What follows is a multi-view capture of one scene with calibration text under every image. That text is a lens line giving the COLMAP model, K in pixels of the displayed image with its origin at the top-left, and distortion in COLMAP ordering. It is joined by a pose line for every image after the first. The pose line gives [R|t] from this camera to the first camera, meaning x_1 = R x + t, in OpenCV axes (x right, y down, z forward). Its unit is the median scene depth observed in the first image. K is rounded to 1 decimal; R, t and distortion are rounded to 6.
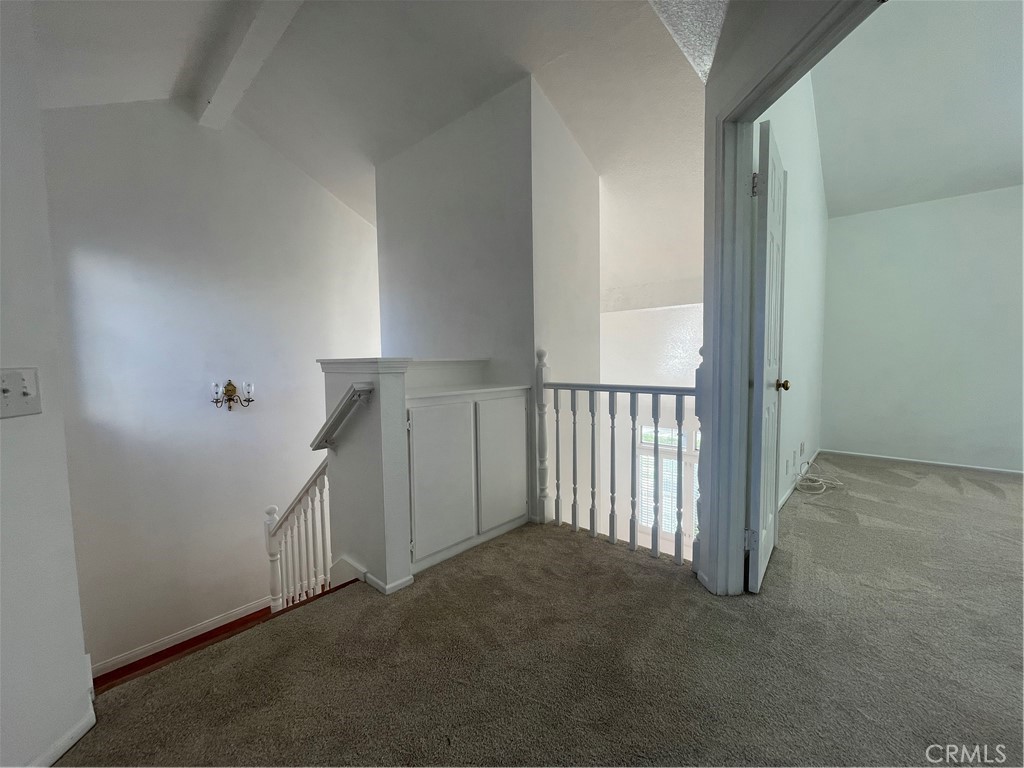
lens RADIAL K [[411.8, 0, 515.7], [0, 411.8, 385.6], [0, 0, 1]] dist [-0.001269, -0.000469]
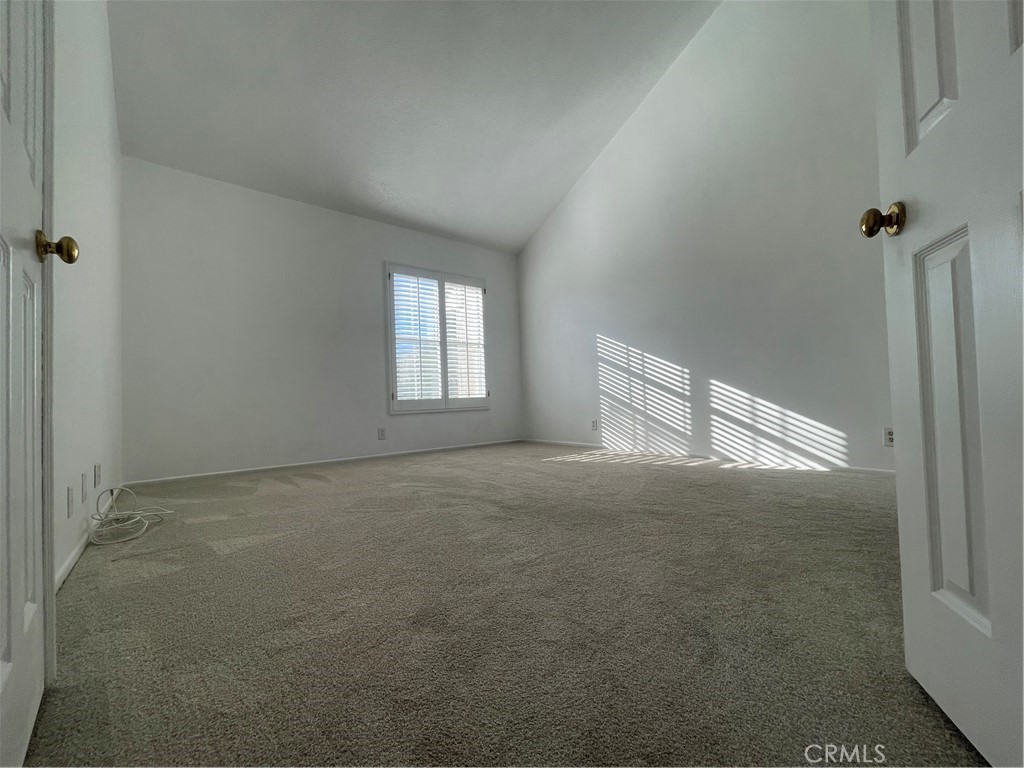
lens RADIAL K [[411.8, 0, 515.8], [0, 411.8, 388.6], [0, 0, 1]] dist [-0.001269, -0.000469]
pose [[0.142314, 0.029709, 0.989376, 0.244351], [0.091105, 0.994913, -0.042980, 0.135538], [-0.985620, 0.096254, 0.138883, 0.392446]]
